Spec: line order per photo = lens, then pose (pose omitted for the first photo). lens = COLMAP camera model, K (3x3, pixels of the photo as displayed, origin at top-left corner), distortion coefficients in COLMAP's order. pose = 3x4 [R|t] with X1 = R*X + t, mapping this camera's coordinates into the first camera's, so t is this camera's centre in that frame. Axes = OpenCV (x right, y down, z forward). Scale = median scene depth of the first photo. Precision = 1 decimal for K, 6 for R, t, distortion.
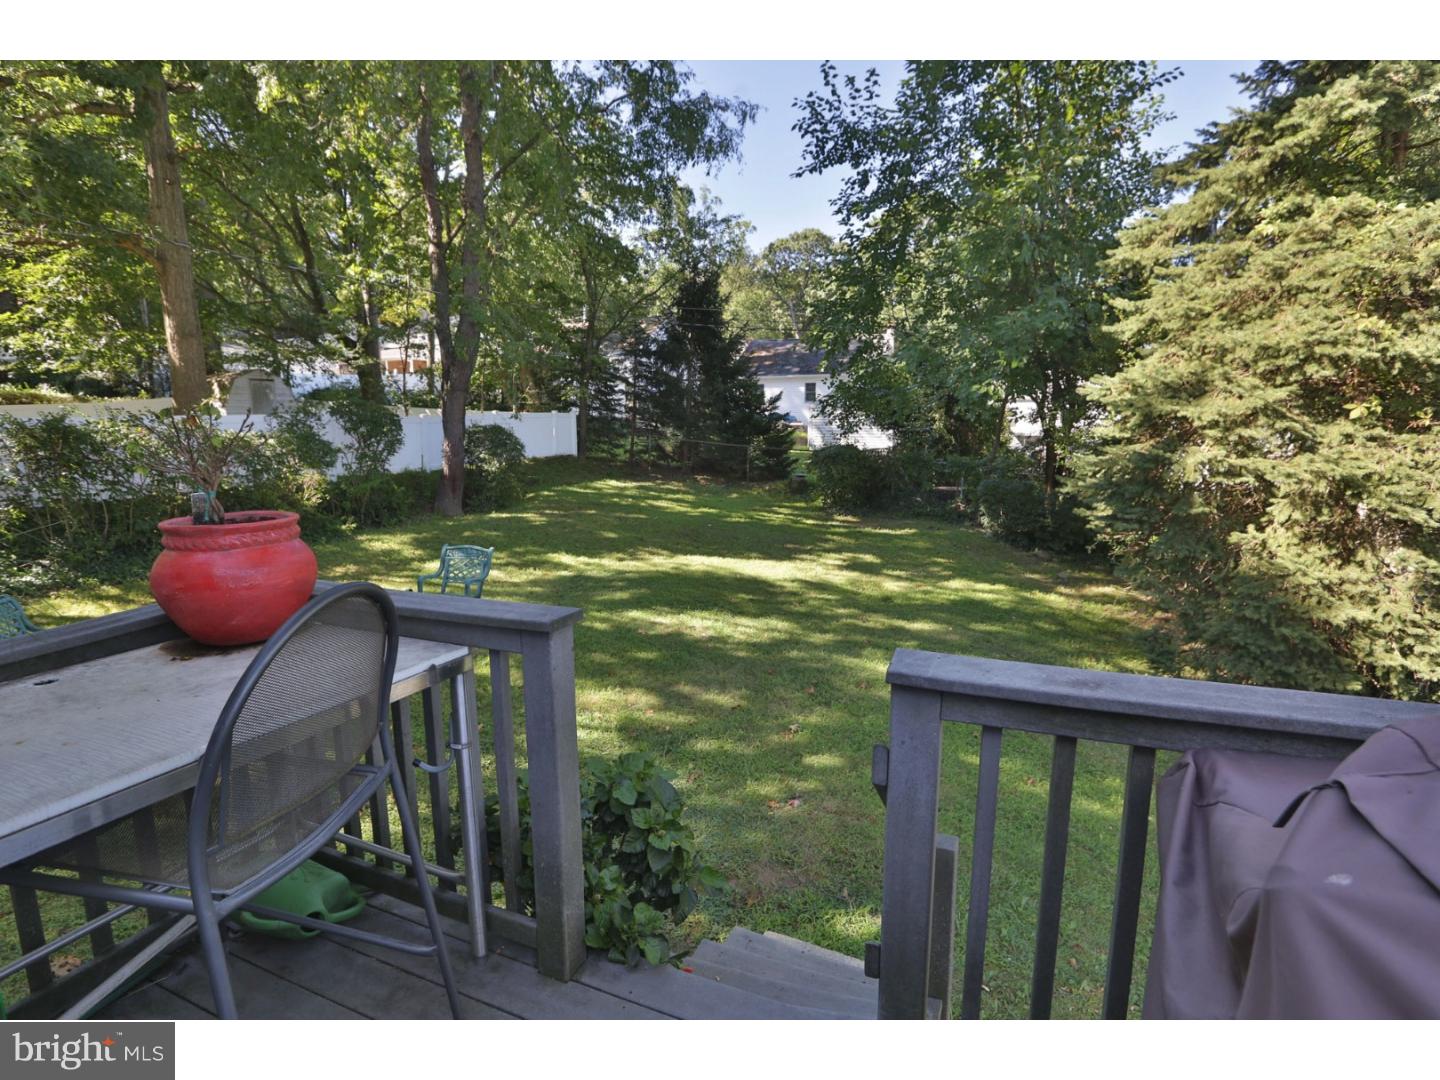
lens RADIAL K [[655.5, 0, 718.3], [0, 655.5, 539.5], [0, 0, 1]] dist [-0.037642, 0.008070]
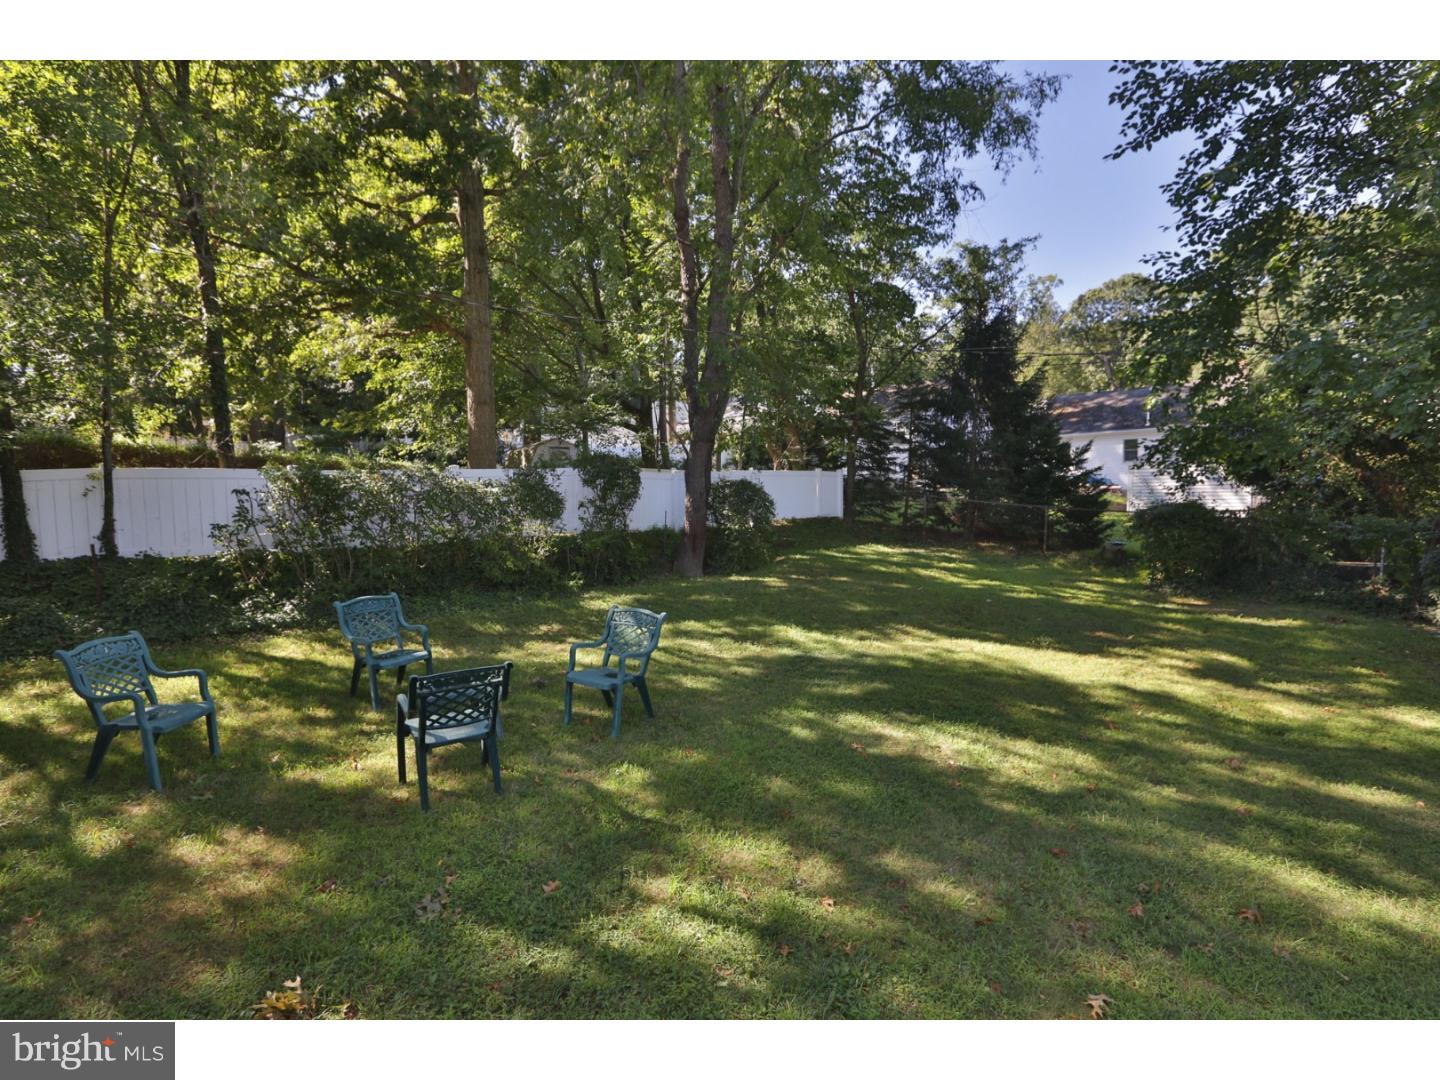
lens RADIAL K [[655.5, 0, 752.1], [0, 655.5, 554.6], [0, 0, 1]] dist [-0.037642, 0.008070]
pose [[0.926144, 0.021454, -0.376559, 0.017752], [-0.054199, 0.995589, -0.076579, -0.001614], [0.373256, 0.091333, 0.923222, 0.164335]]
